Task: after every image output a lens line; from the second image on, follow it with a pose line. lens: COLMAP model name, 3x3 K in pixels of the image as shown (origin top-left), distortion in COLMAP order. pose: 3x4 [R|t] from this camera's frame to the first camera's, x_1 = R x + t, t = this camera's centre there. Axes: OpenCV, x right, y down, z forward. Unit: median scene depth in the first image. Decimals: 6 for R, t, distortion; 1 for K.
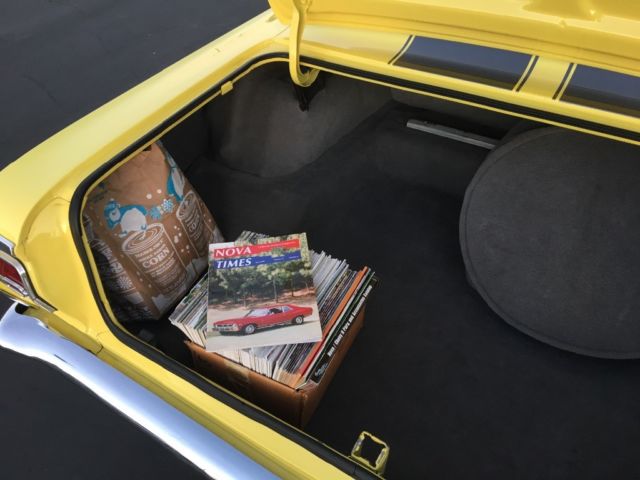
lens RADIAL K [[557.6, 0, 320.0], [0, 557.6, 240.0], [0, 0, 1]] dist [0.058578, -0.005848]
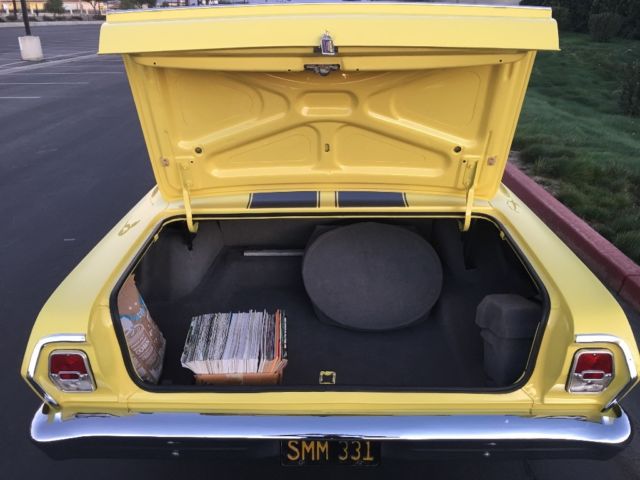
lens RADIAL K [[557.6, 0, 320.0], [0, 557.6, 240.0], [0, 0, 1]] dist [0.058578, -0.005848]
pose [[0.858436, -0.180399, 0.480150, -0.562198], [0.336459, 0.904615, -0.261662, 0.329054], [-0.387147, 0.386171, 0.837251, -0.553565]]
